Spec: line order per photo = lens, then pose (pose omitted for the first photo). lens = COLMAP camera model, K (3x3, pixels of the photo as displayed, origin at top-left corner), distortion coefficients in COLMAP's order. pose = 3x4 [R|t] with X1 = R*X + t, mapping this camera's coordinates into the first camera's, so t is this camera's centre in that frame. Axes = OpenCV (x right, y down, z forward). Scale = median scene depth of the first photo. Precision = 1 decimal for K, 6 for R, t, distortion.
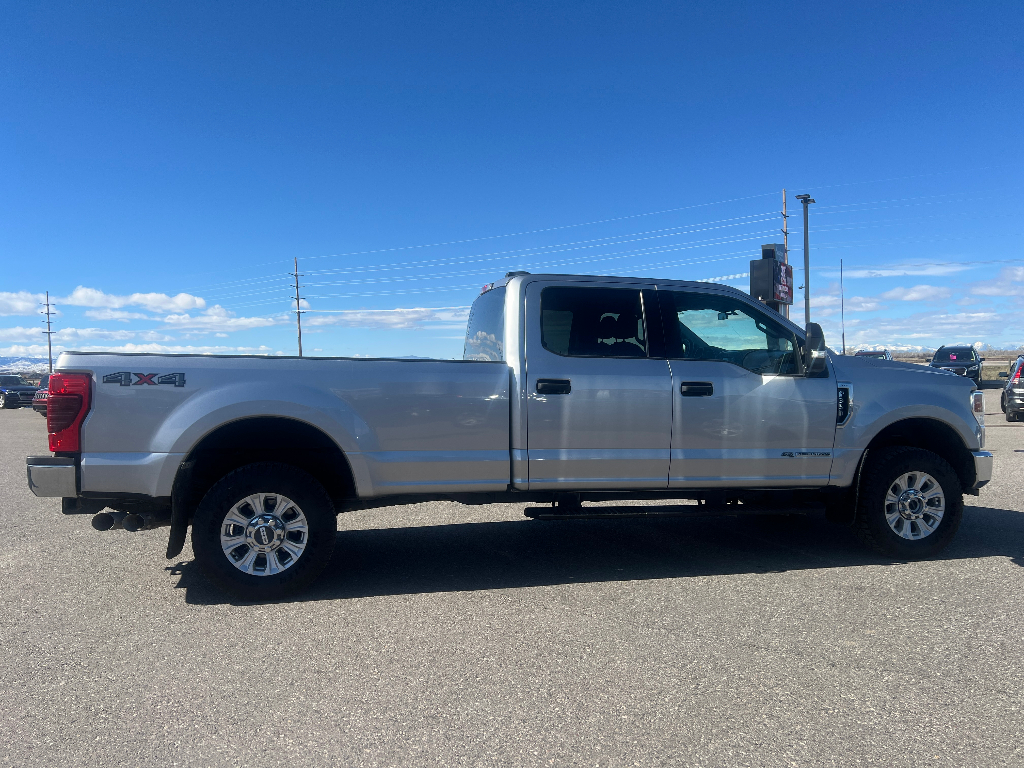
lens RADIAL K [[772.2, 0, 512.0], [0, 772.2, 384.0], [0, 0, 1]] dist [0.057138, -0.062730]
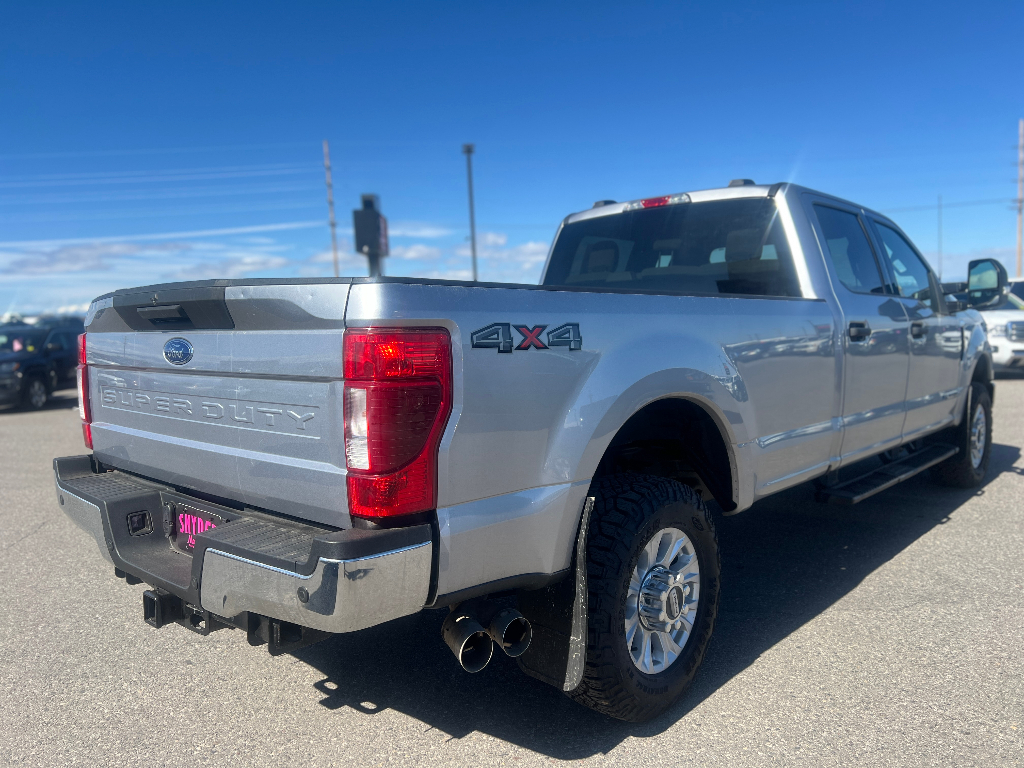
lens RADIAL K [[772.2, 0, 512.0], [0, 772.2, 384.0], [0, 0, 1]] dist [0.057138, -0.062730]
pose [[0.806833, -0.065395, 0.587149, -0.756698], [0.031282, 0.997189, 0.068078, -0.010442], [-0.589951, -0.036560, 0.806611, 0.619488]]
